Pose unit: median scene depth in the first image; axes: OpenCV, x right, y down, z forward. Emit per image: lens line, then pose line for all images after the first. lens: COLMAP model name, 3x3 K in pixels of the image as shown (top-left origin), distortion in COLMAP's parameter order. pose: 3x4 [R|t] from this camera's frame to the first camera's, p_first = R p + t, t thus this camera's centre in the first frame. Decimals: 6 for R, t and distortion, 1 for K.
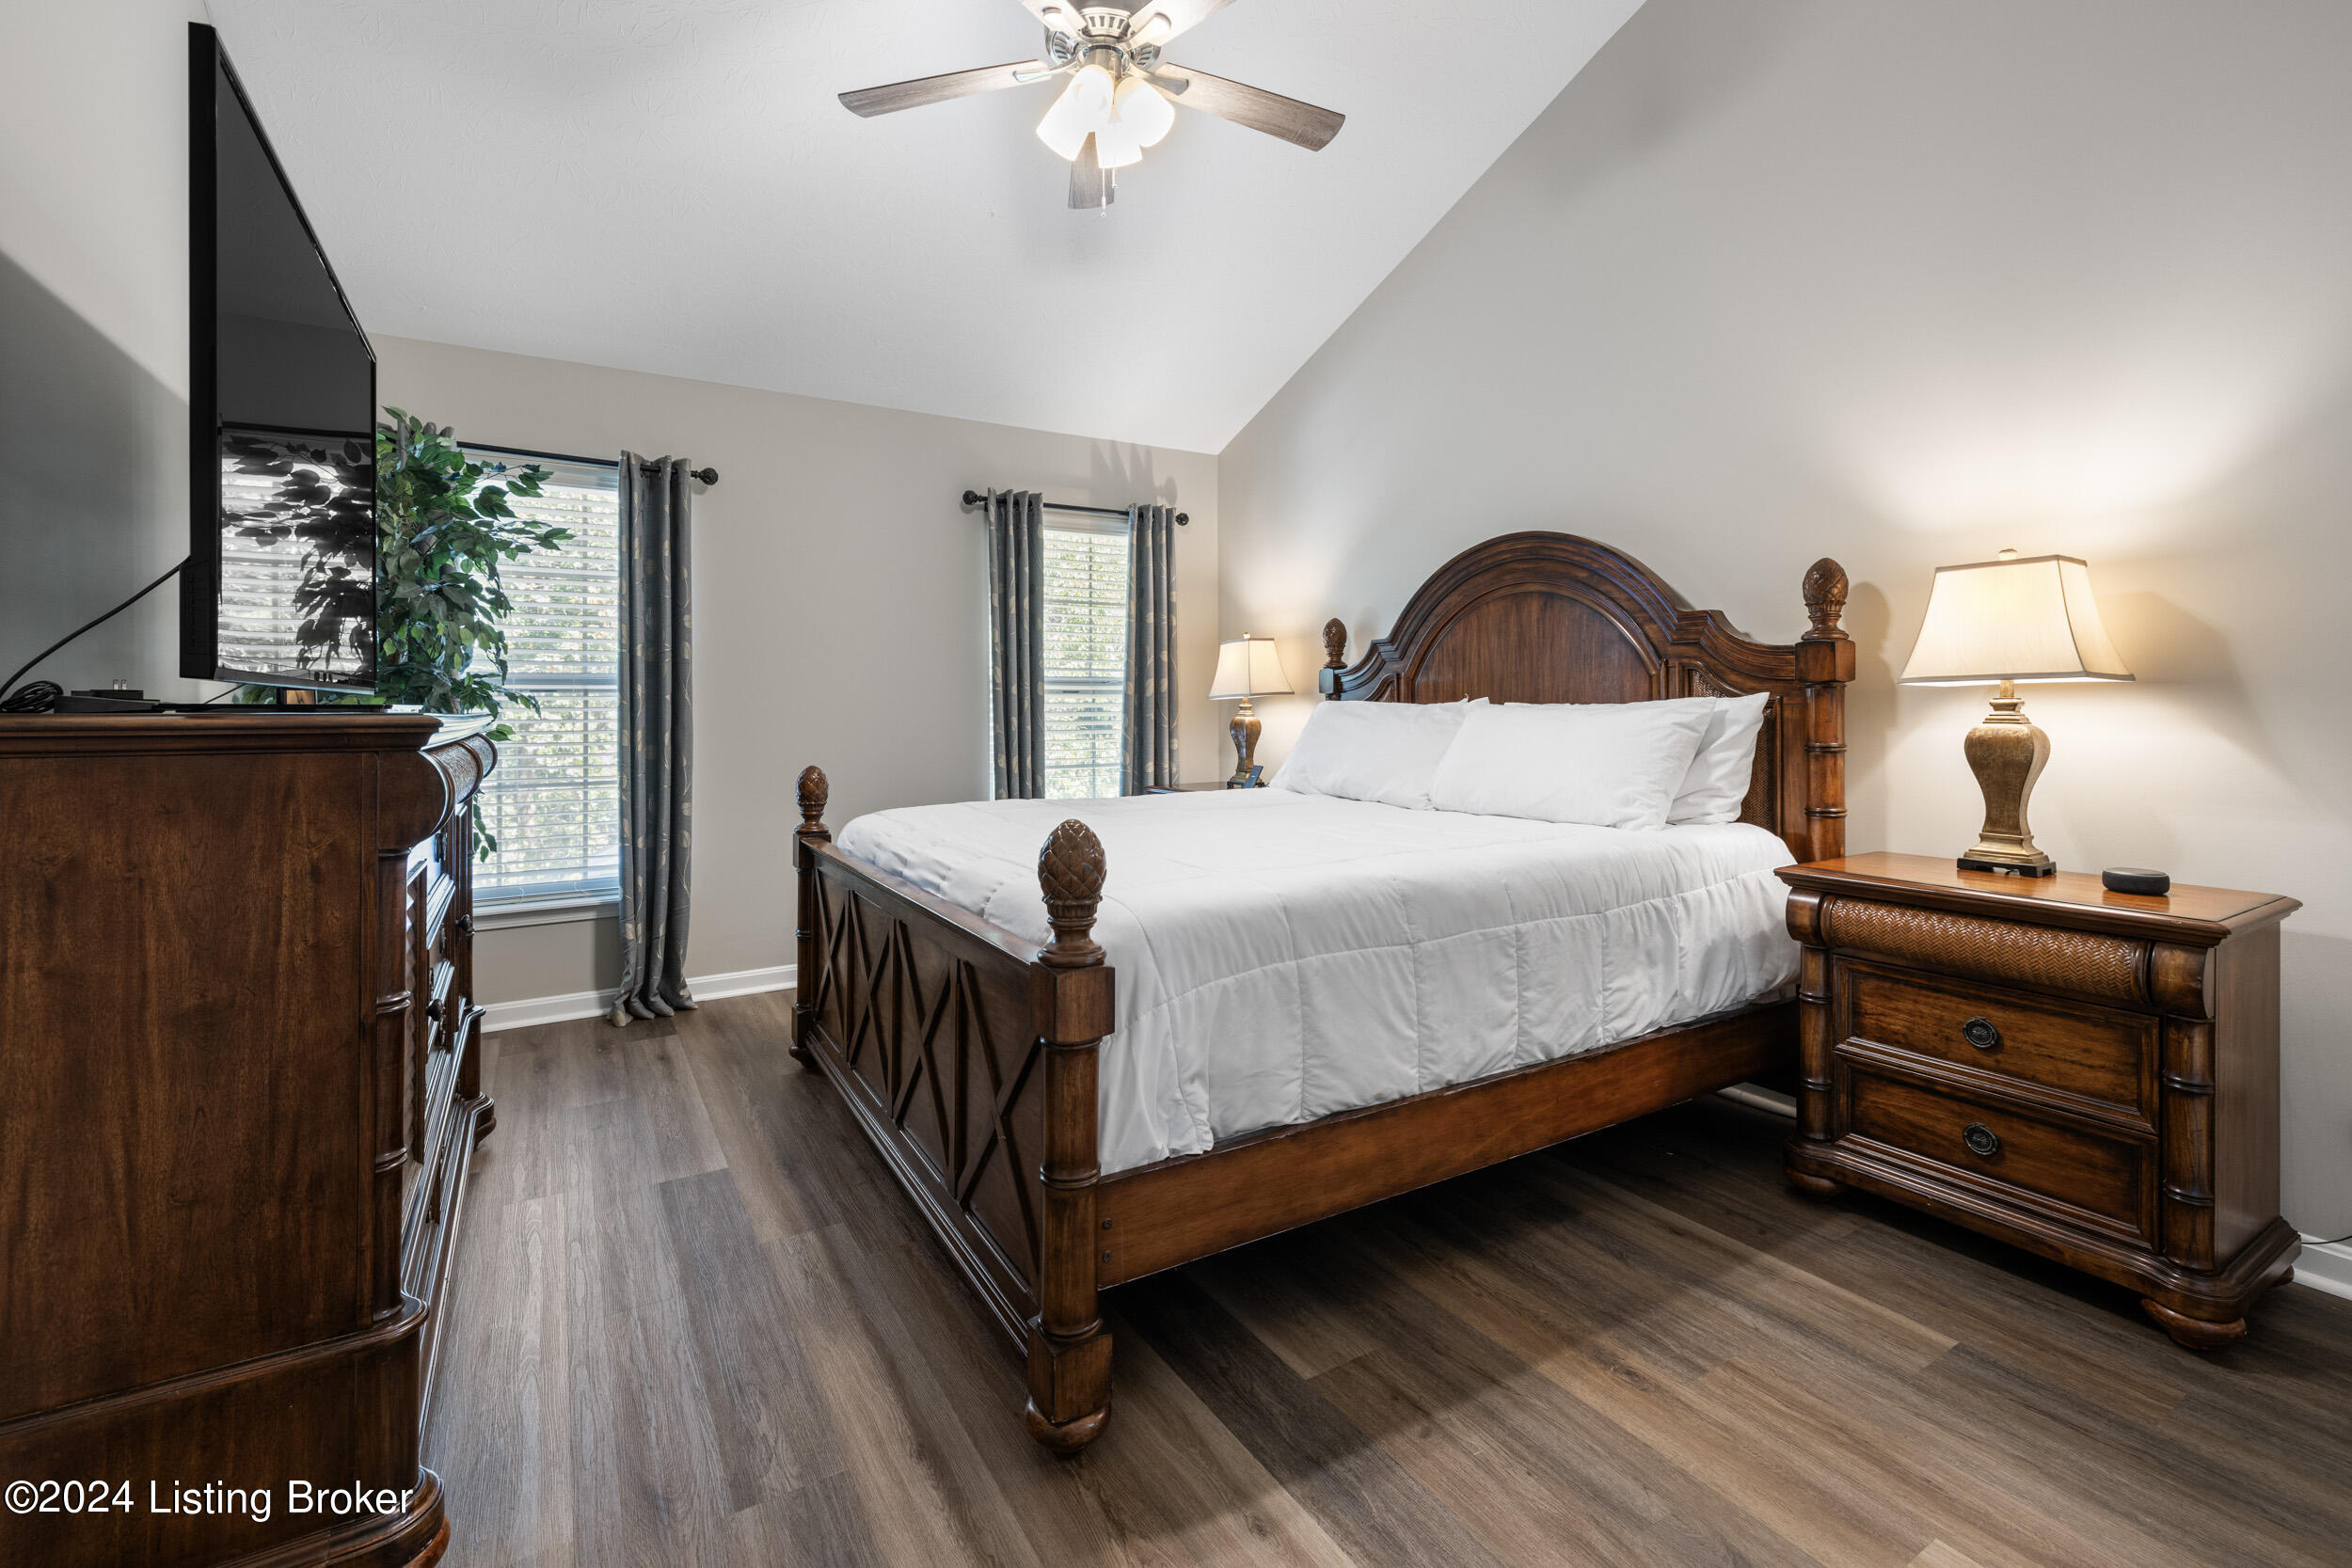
lens RADIAL K [[1027.0, 0, 1170.6], [0, 1027.0, 680.1], [0, 0, 1]] dist [0.000065, 0.000000]
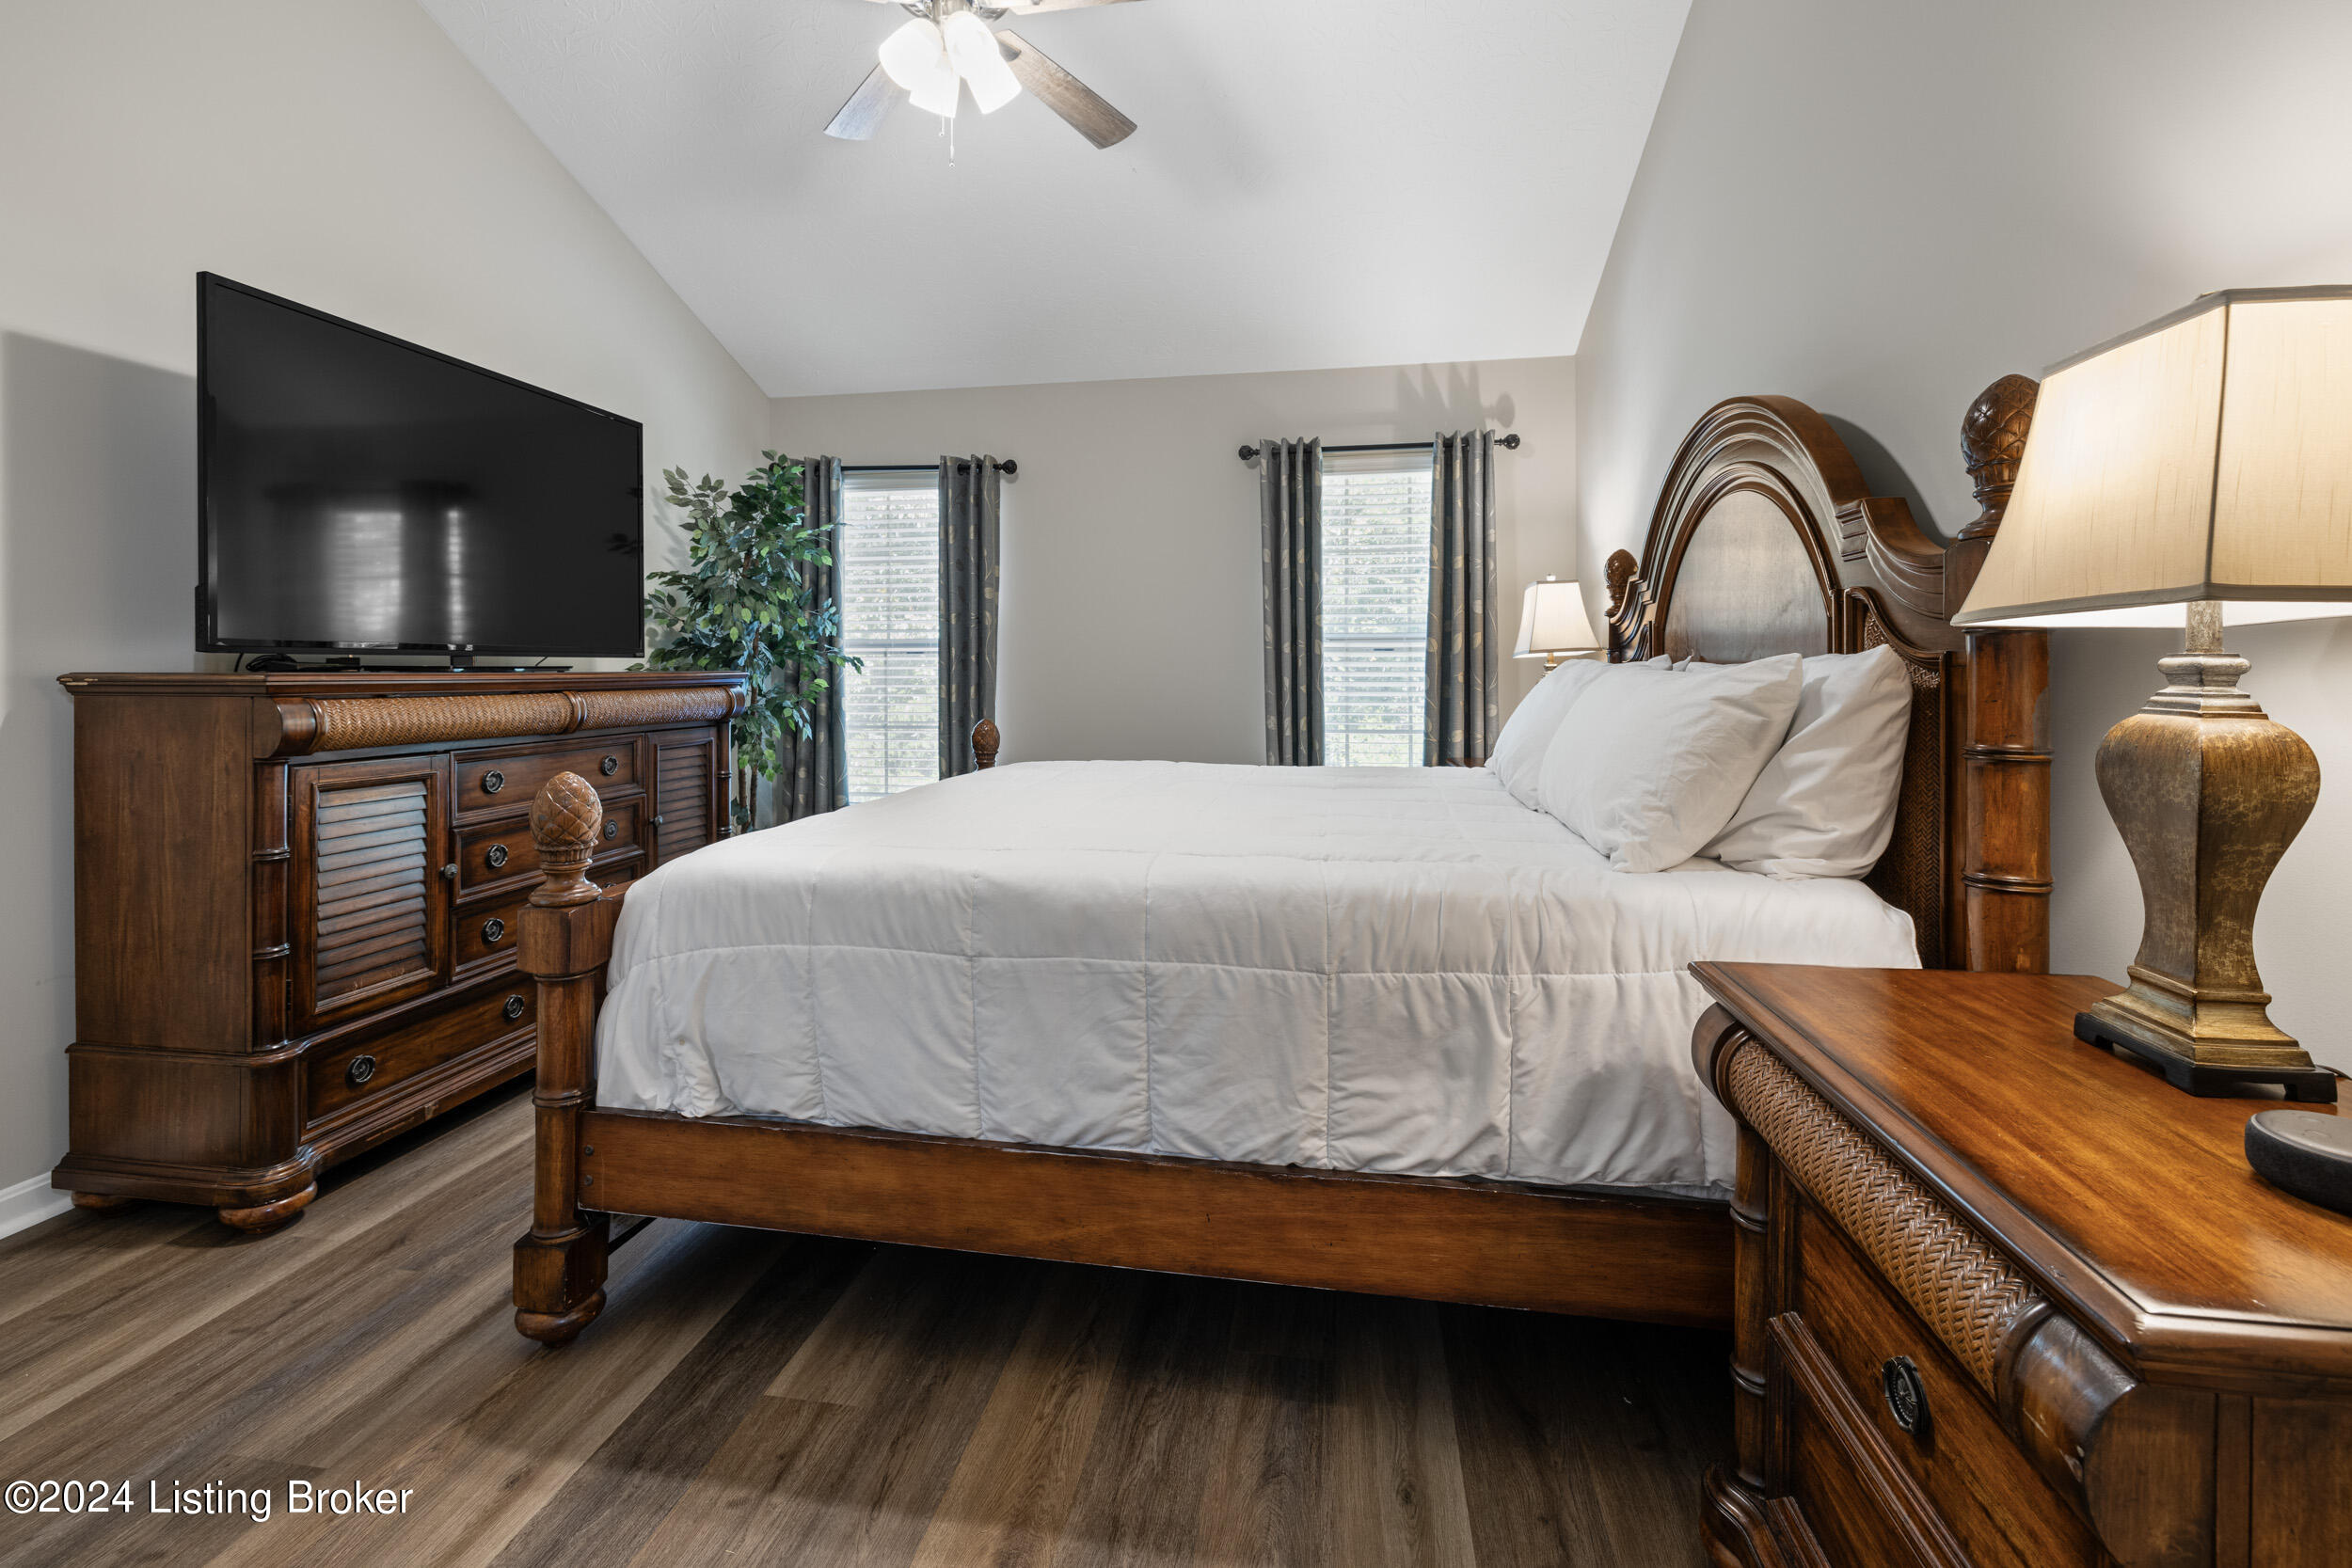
lens RADIAL K [[1026.3, 0, 1180.8], [0, 1026.3, 650.7], [0, 0, 1]] dist [-0.000937, -0.000005]
pose [[0.758028, -0.007910, -0.652174, 0.827943], [0.016622, 0.999836, 0.007193, 0.006744], [0.652010, -0.016293, 0.758035, 0.446416]]
